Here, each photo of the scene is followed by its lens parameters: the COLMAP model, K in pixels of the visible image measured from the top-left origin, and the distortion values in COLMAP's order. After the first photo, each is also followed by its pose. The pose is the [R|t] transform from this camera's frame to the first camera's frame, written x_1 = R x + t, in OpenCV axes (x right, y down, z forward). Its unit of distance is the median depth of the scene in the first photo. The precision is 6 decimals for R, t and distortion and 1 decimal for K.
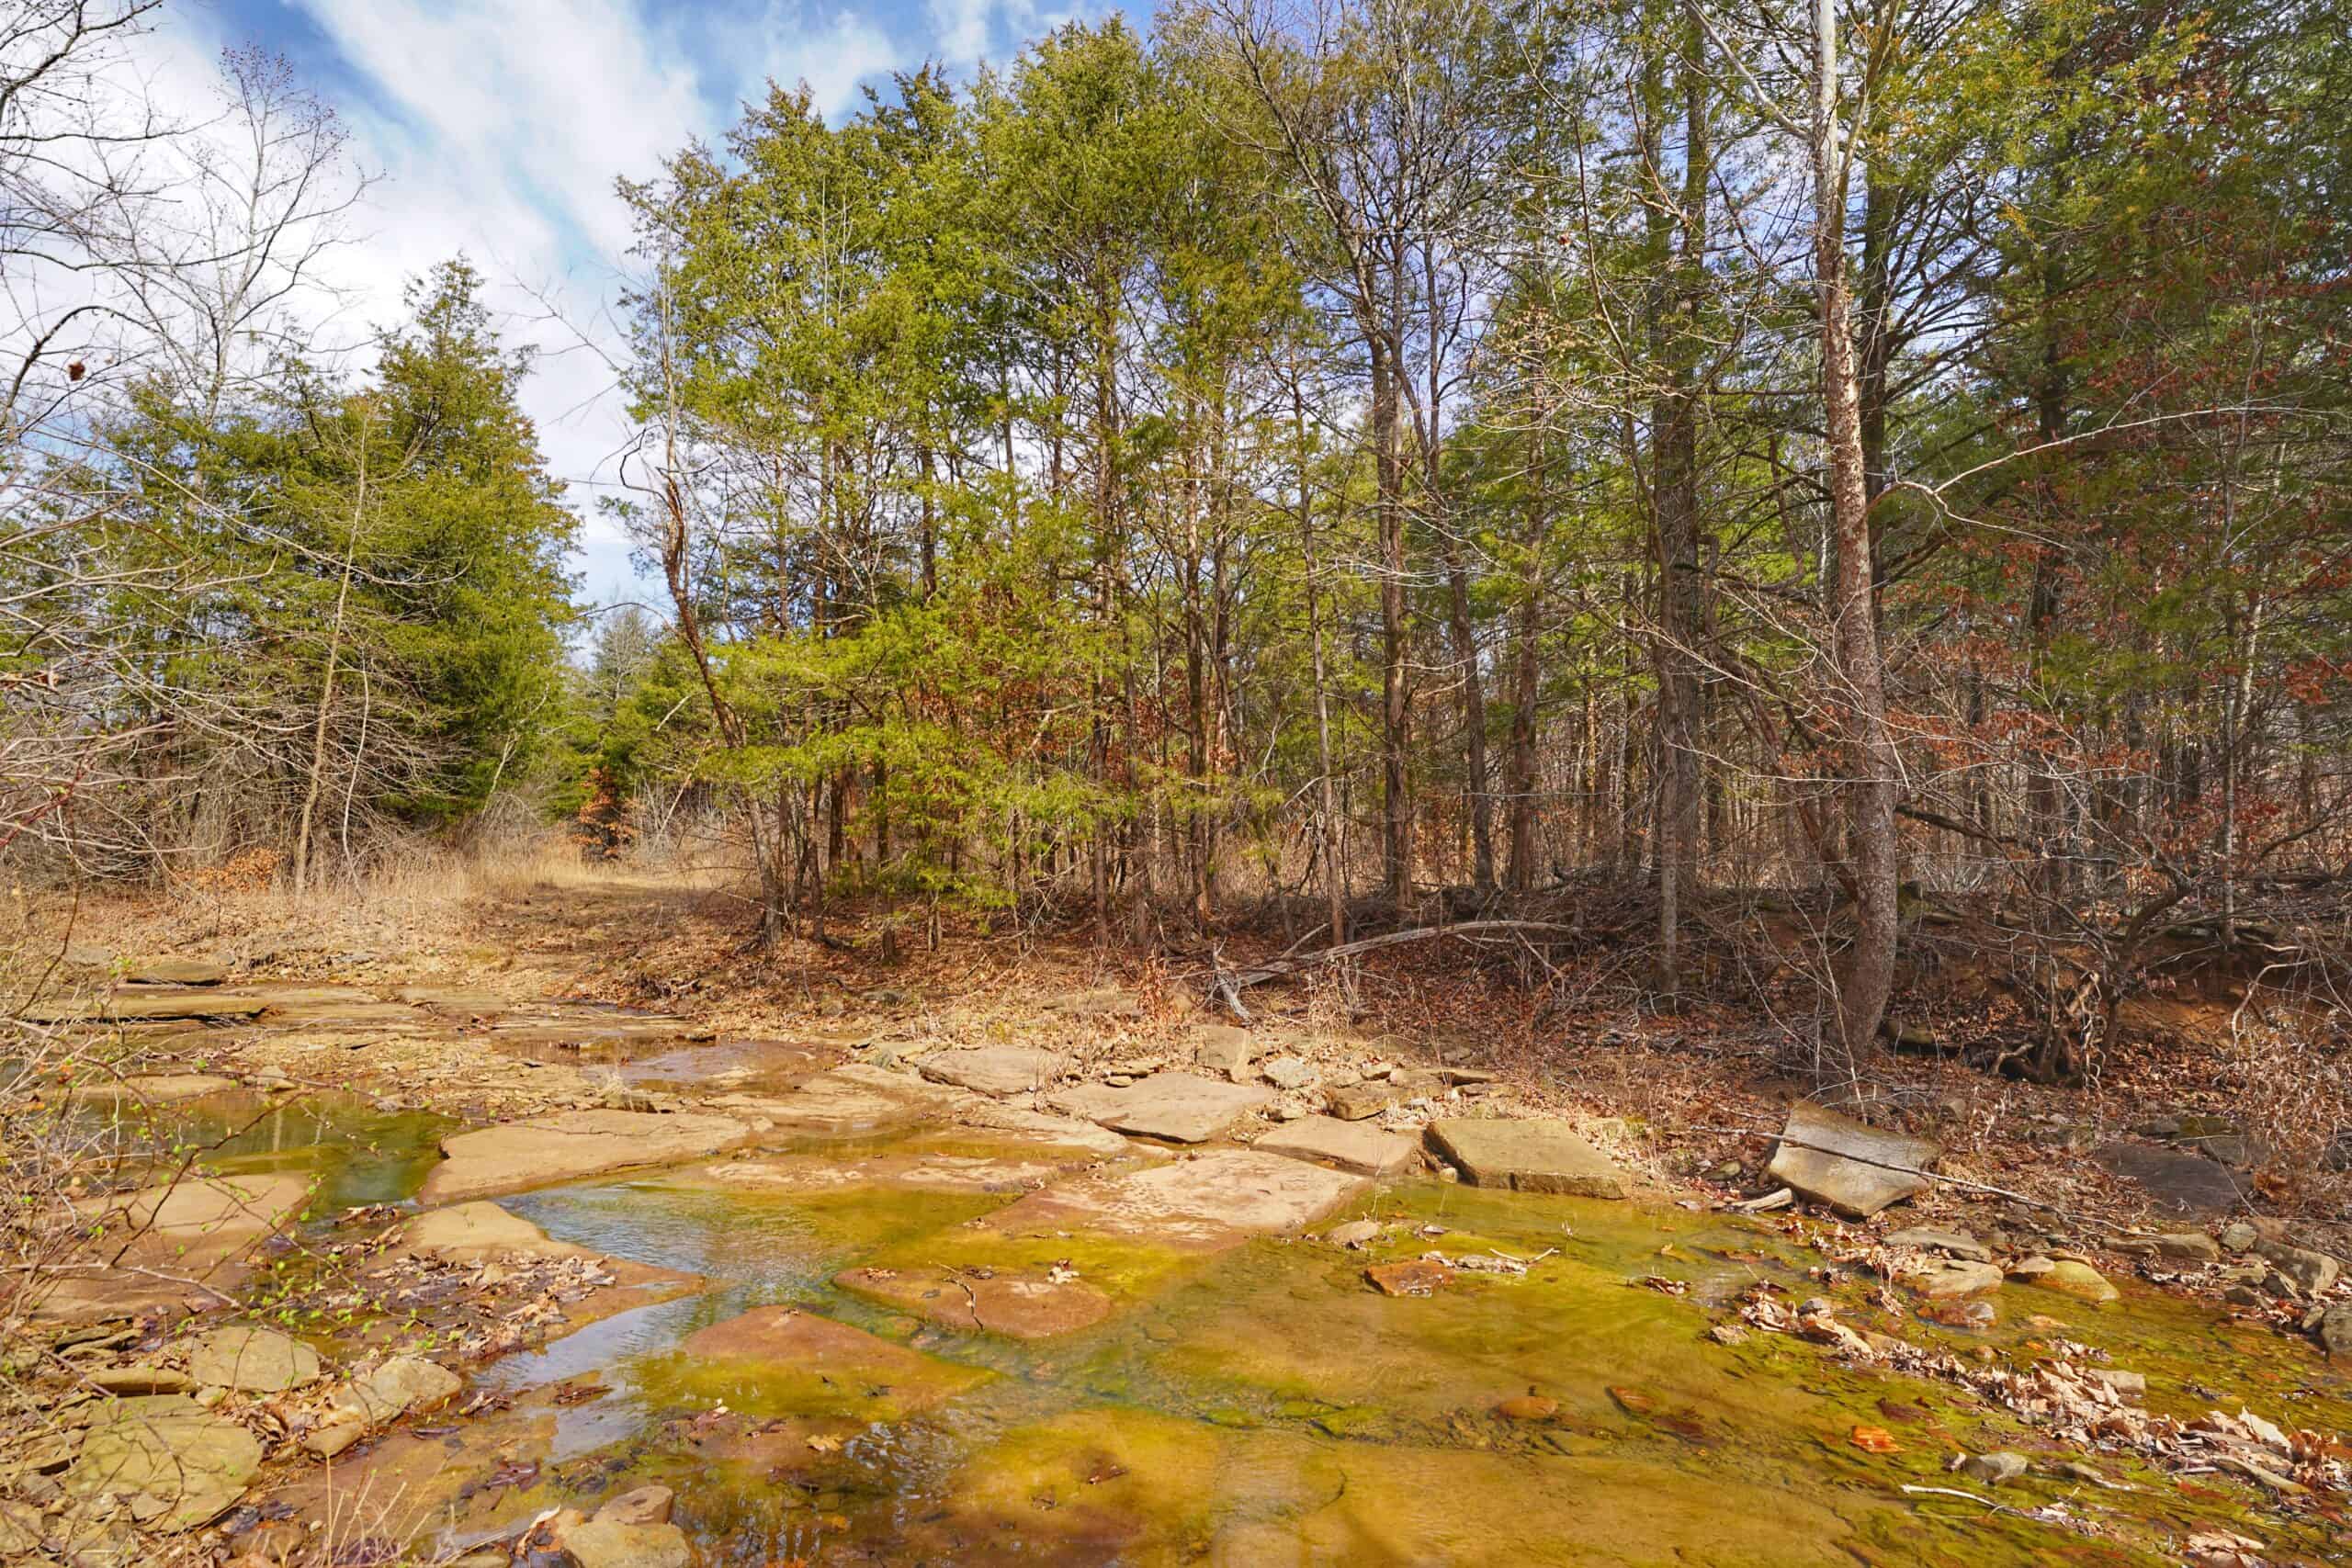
lens RADIAL K [[1211.4, 0, 1176.0], [0, 1211.4, 784.0], [0, 0, 1]] dist [-0.002912, -0.000594]
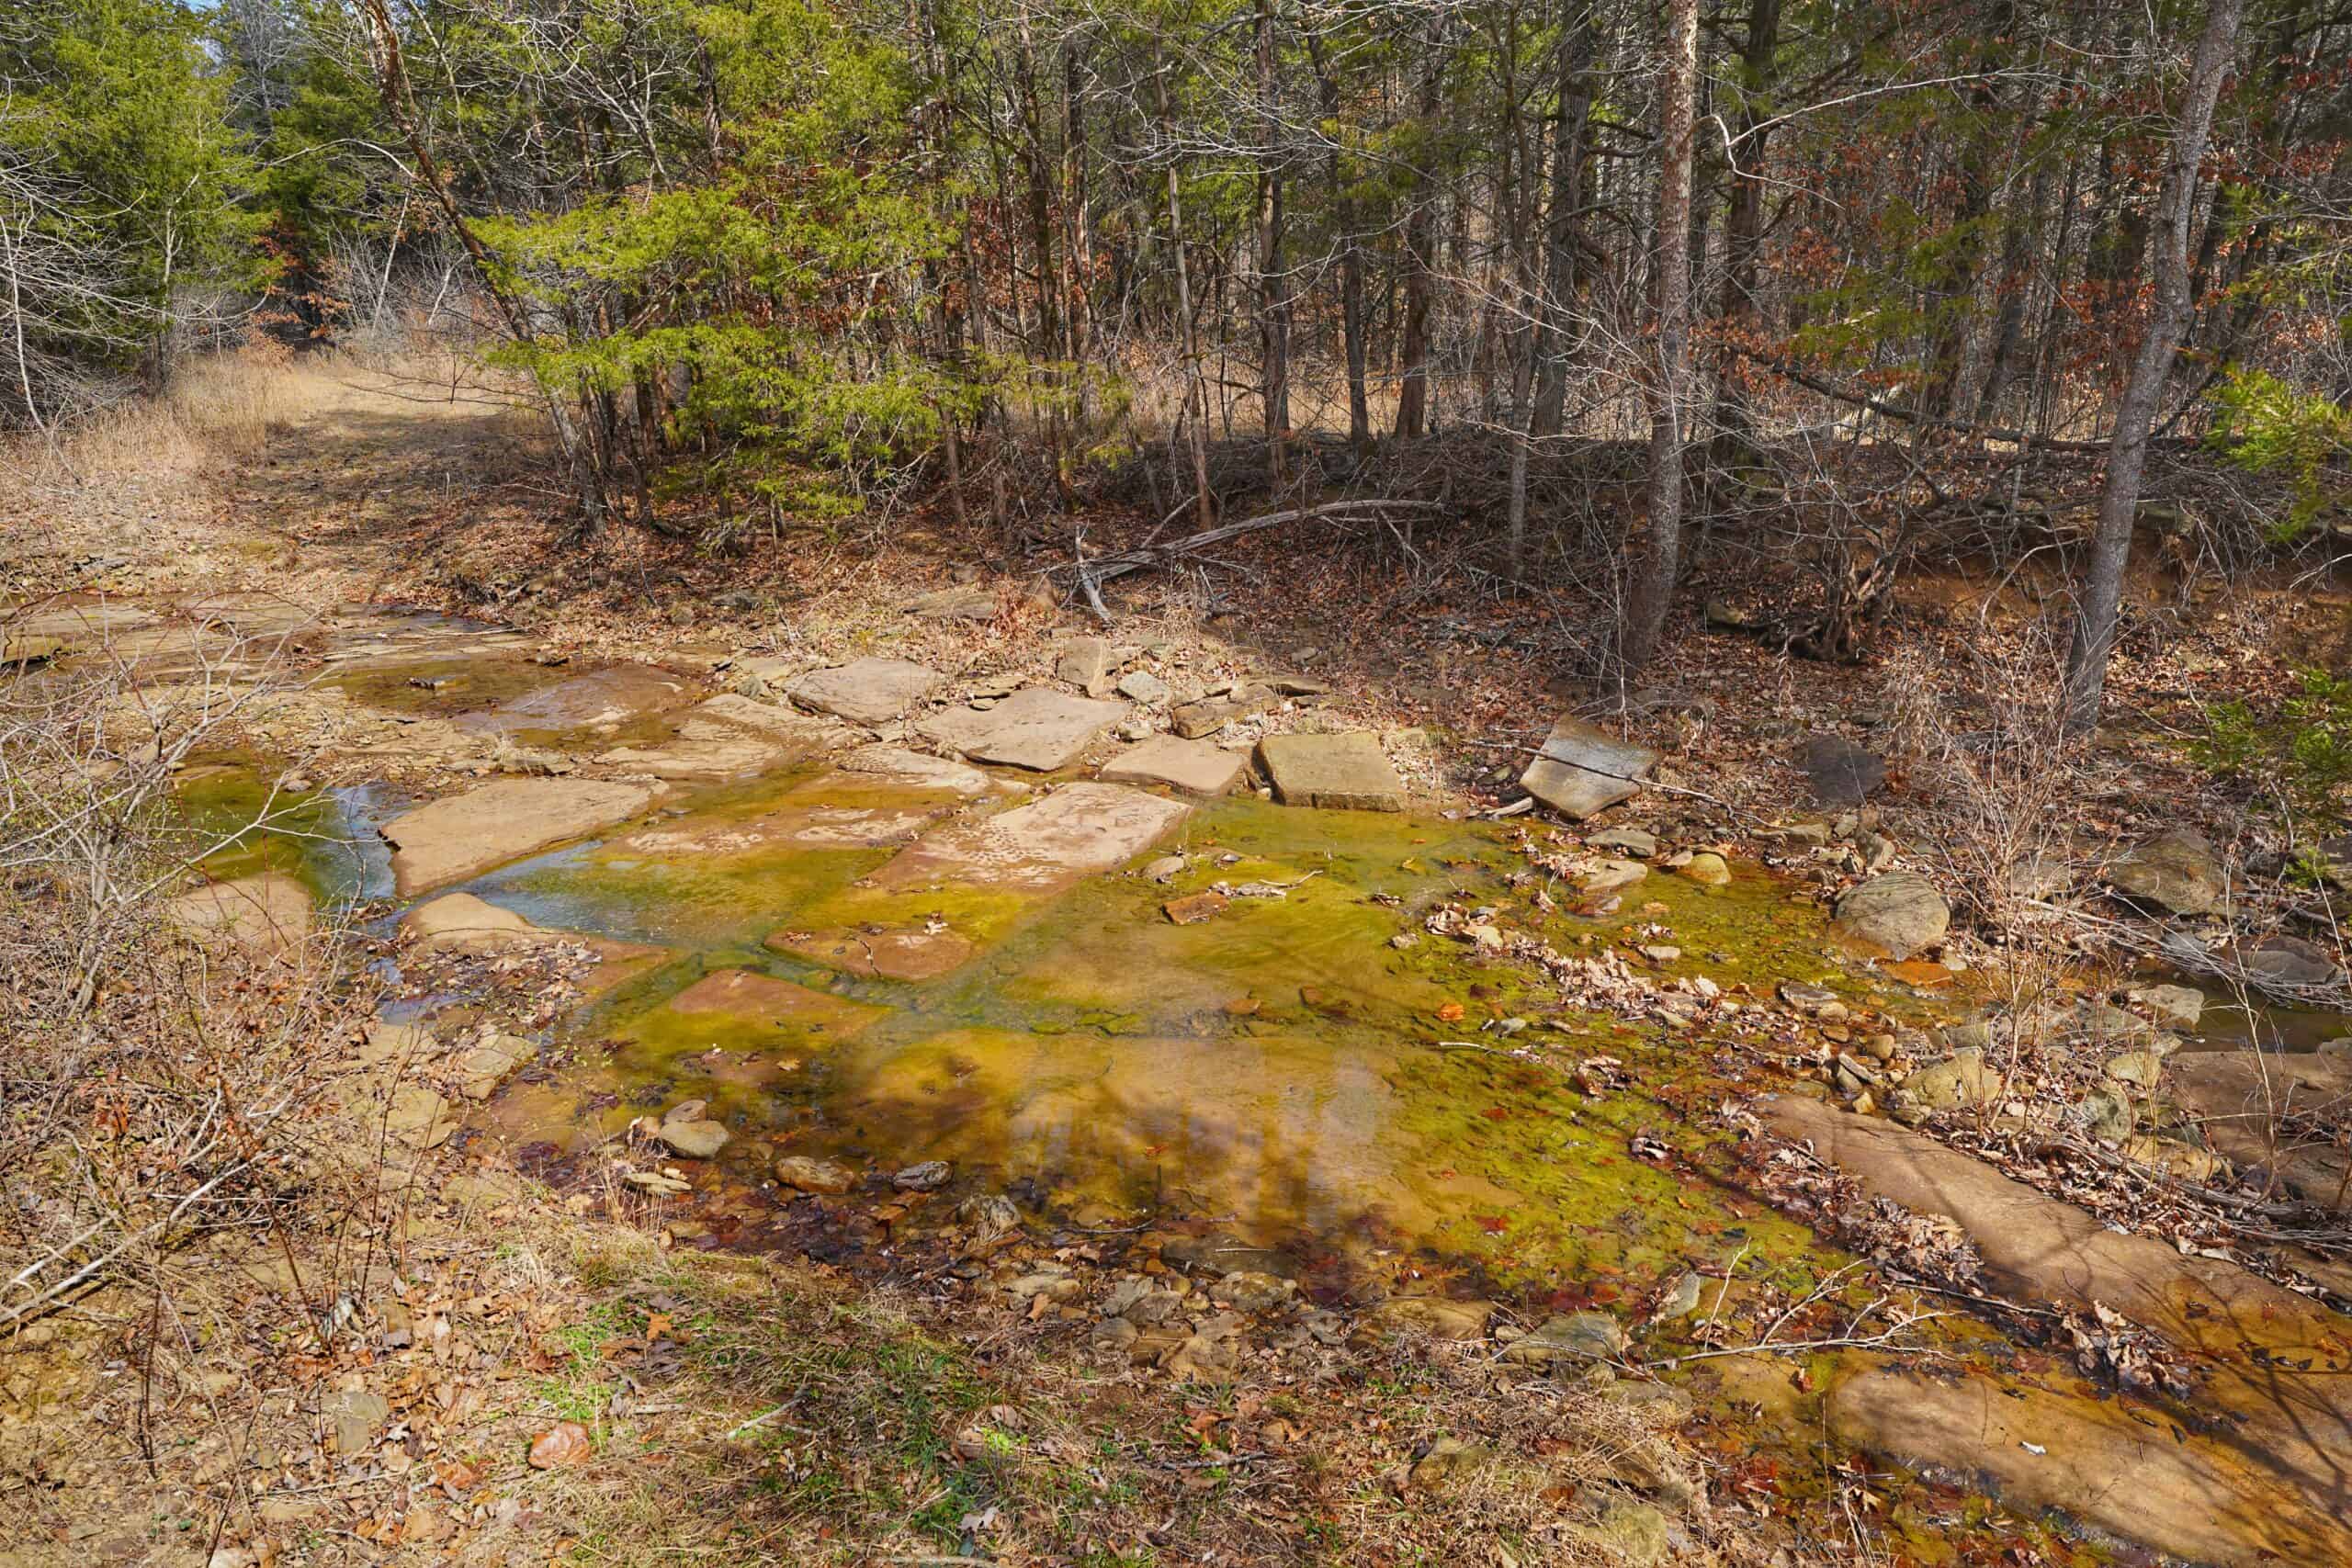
lens RADIAL K [[1500.9, 0, 1176.0], [0, 1500.9, 784.0], [0, 0, 1]] dist [0.022223, -0.003960]
pose [[0.996534, -0.063391, 0.053869, 0.051934], [0.038108, 0.923479, 0.381751, -0.205927], [-0.073947, -0.378374, 0.922694, -0.279783]]
